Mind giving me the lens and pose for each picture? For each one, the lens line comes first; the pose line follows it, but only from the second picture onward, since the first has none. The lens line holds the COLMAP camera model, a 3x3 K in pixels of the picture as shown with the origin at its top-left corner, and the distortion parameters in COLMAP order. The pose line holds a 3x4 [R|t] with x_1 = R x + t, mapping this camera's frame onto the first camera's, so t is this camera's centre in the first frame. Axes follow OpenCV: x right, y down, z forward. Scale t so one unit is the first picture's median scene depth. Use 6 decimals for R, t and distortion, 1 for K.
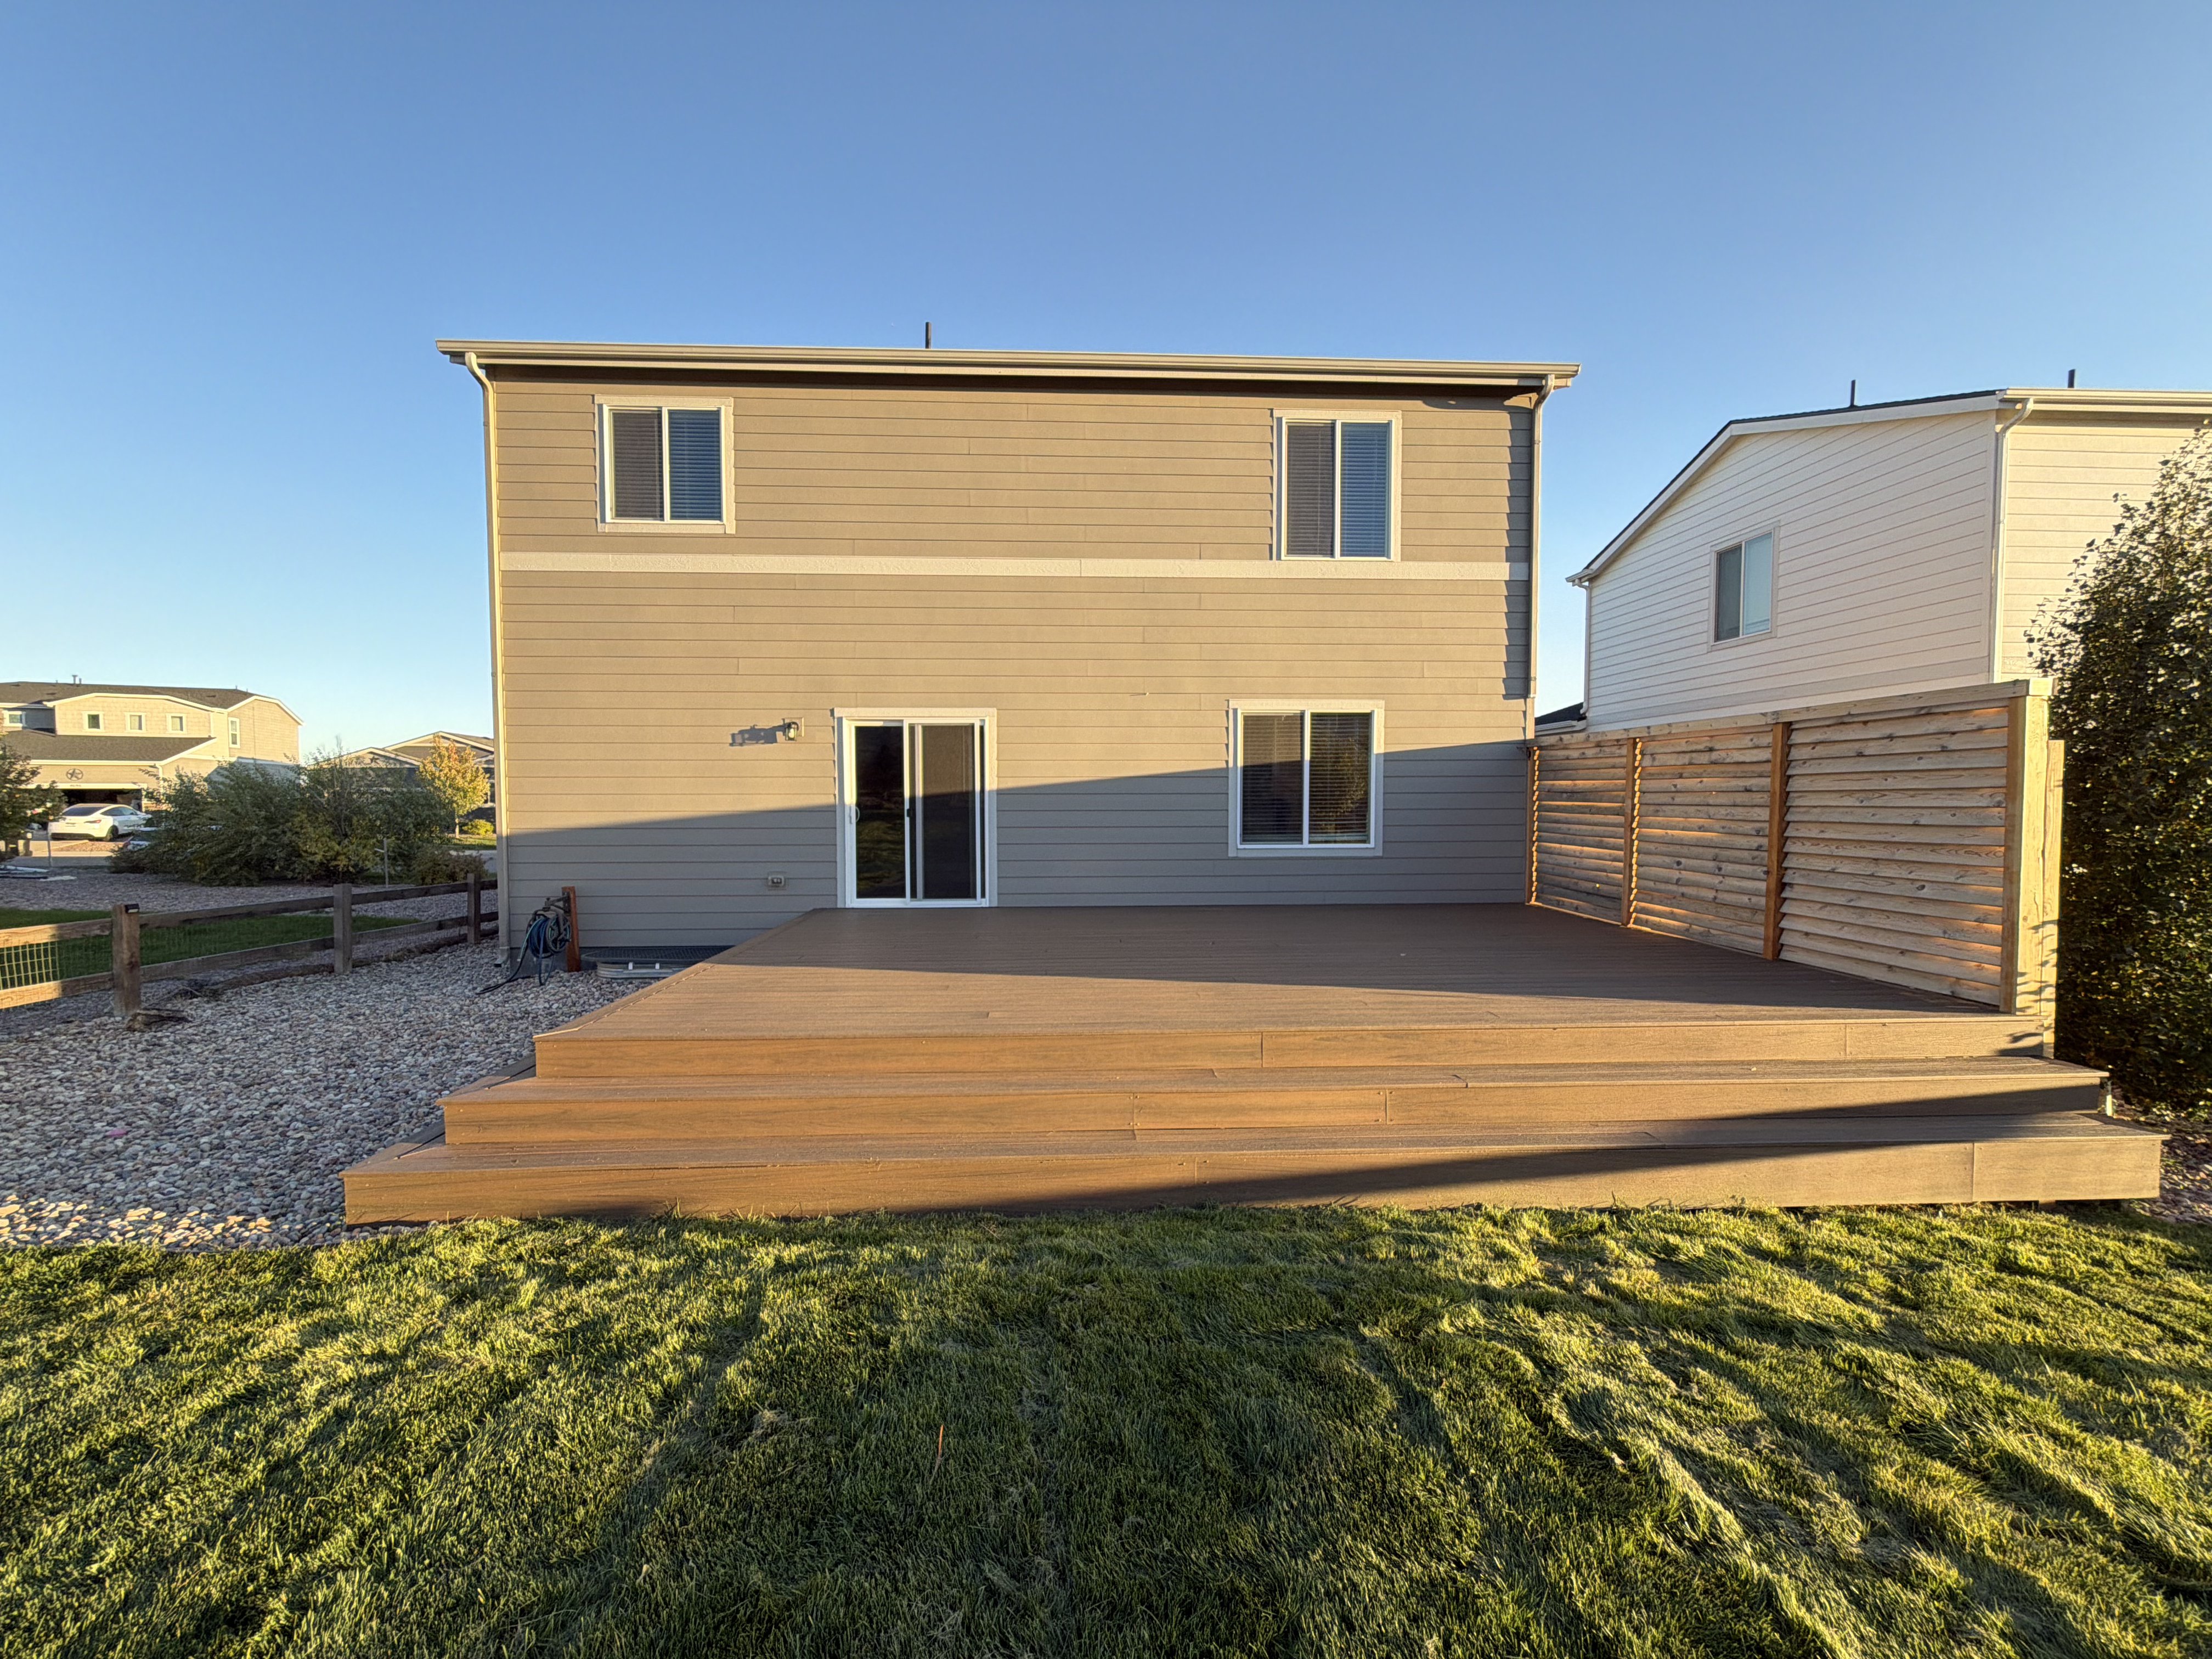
lens RADIAL K [[886.3, 0, 1103.6], [0, 886.3, 821.4], [0, 0, 1]] dist [0.003559, 0.000198]
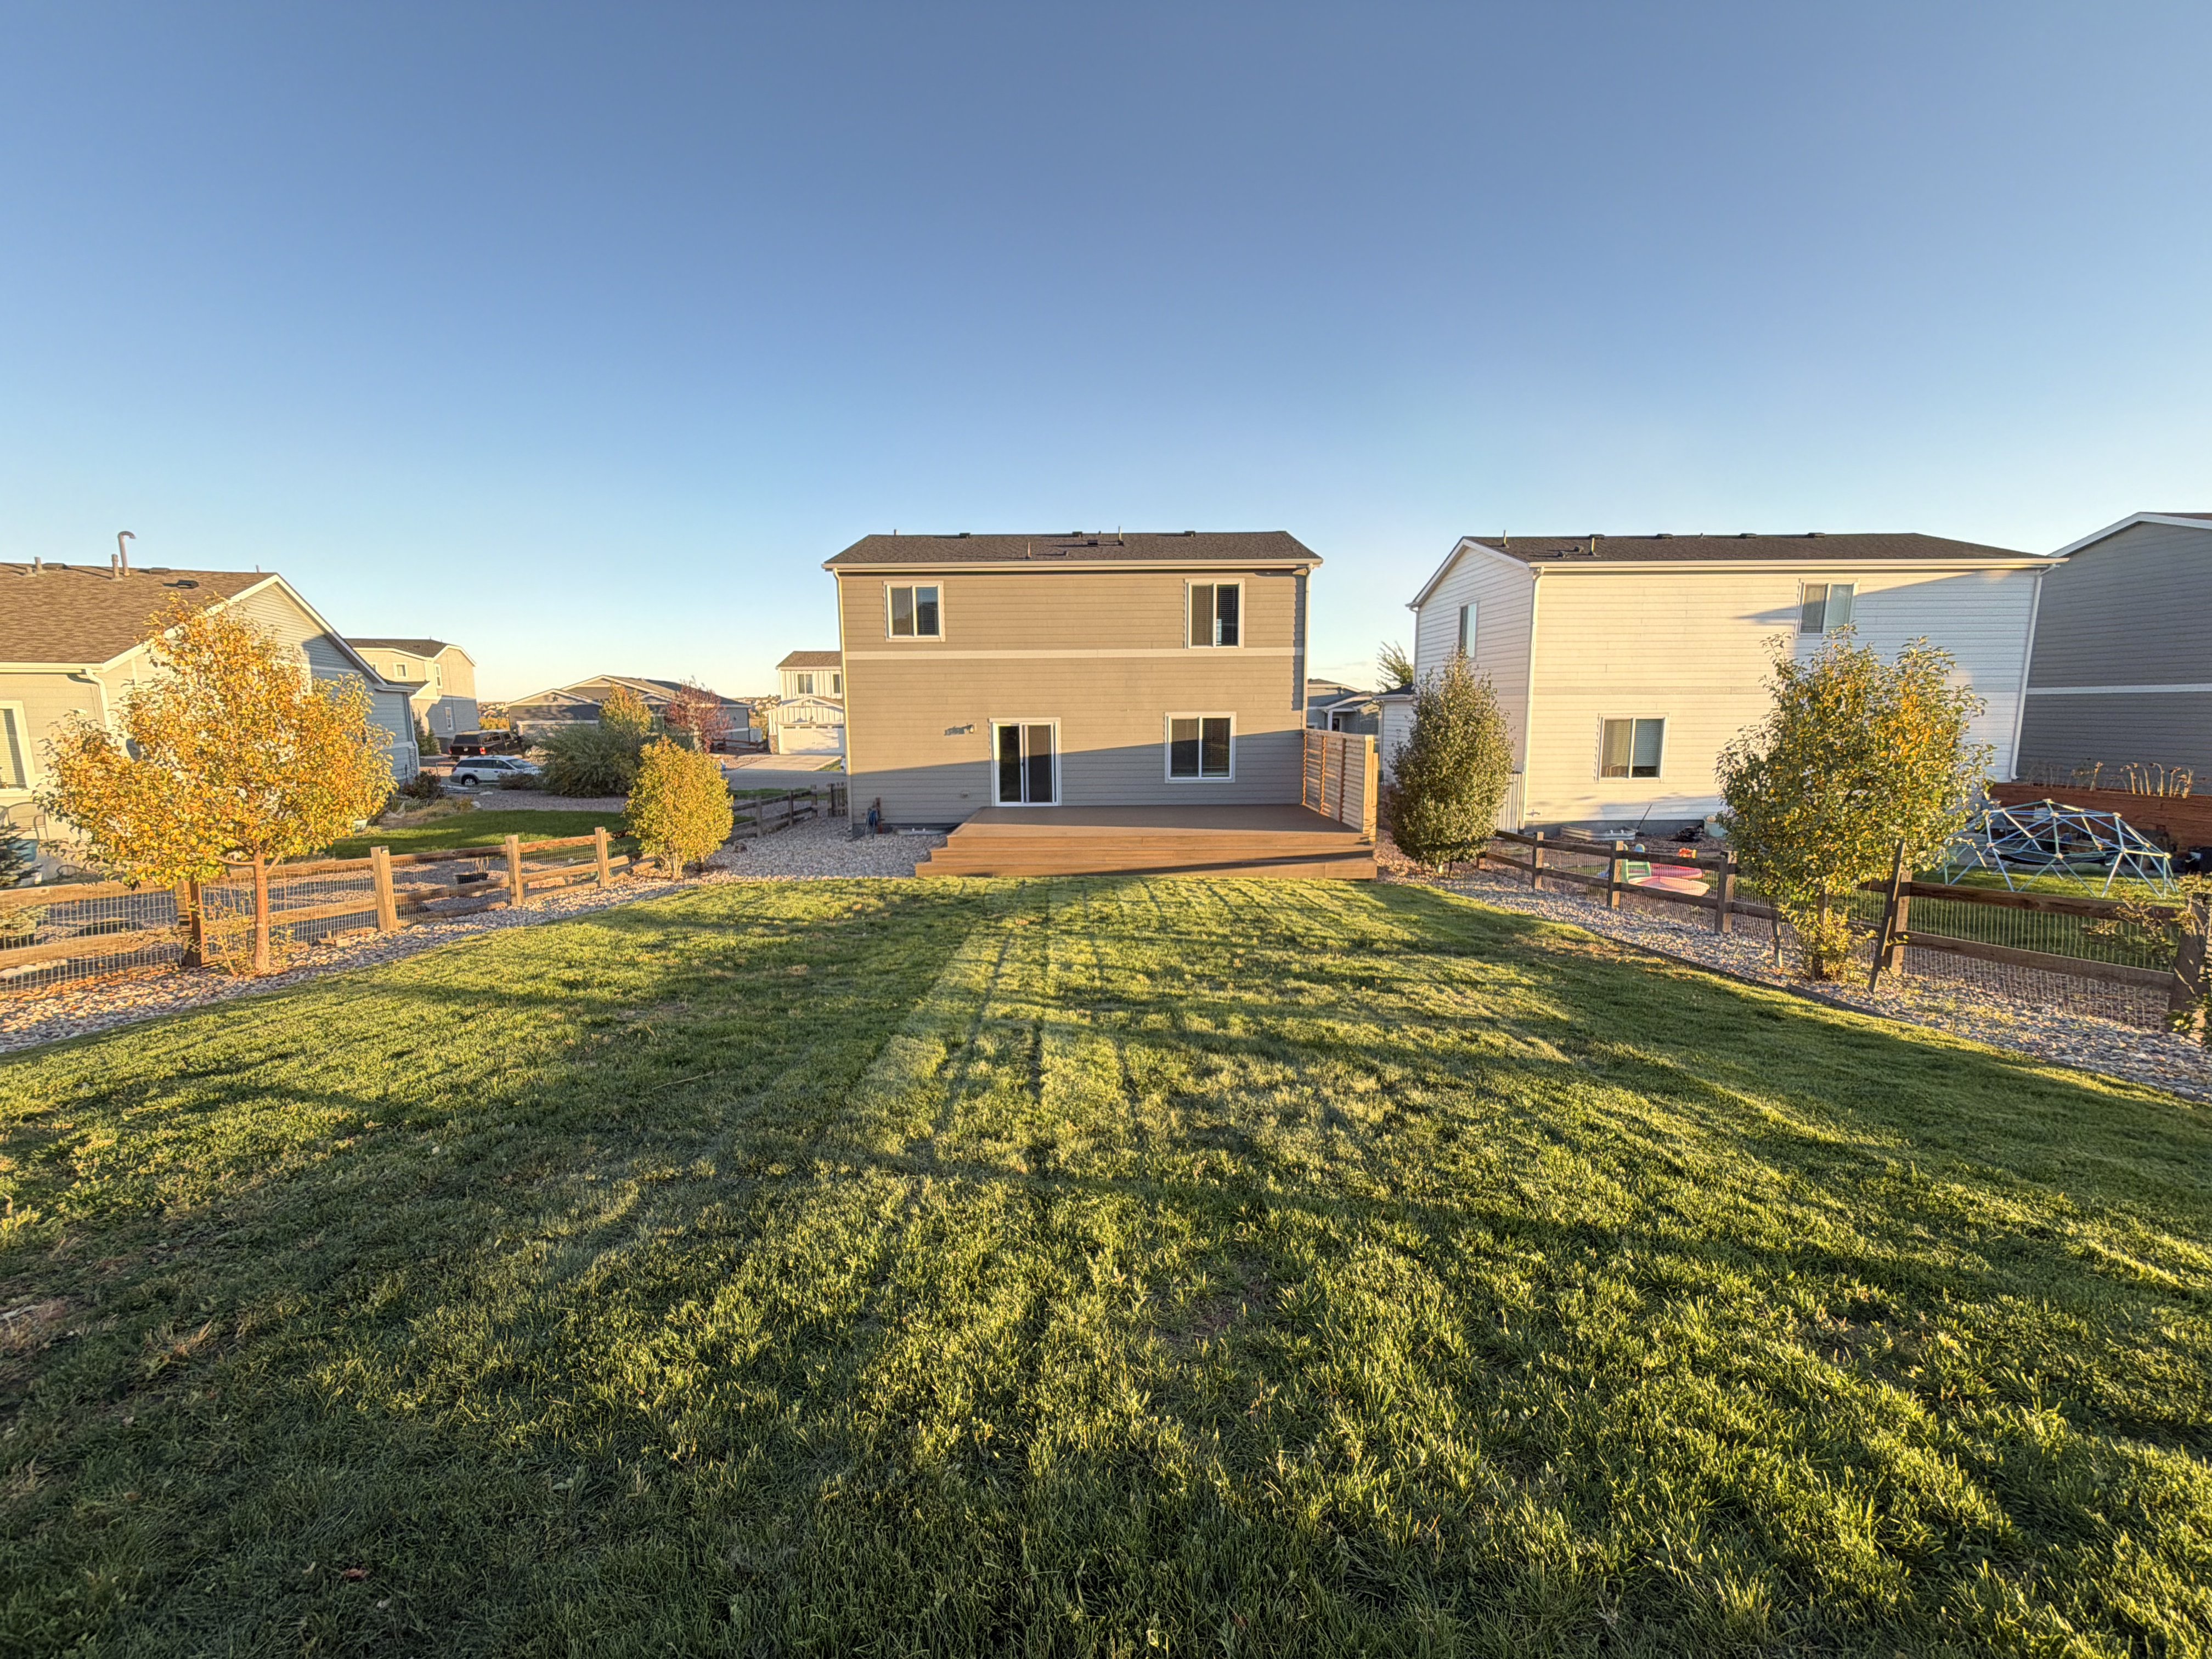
lens RADIAL K [[886.3, 0, 1113.5], [0, 886.3, 828.8], [0, 0, 1]] dist [0.003559, 0.000198]
pose [[0.999405, -0.000992, -0.034467, 0.089755], [0.004719, 0.994115, 0.108223, -0.088522], [0.034157, -0.108321, 0.993529, -1.245424]]
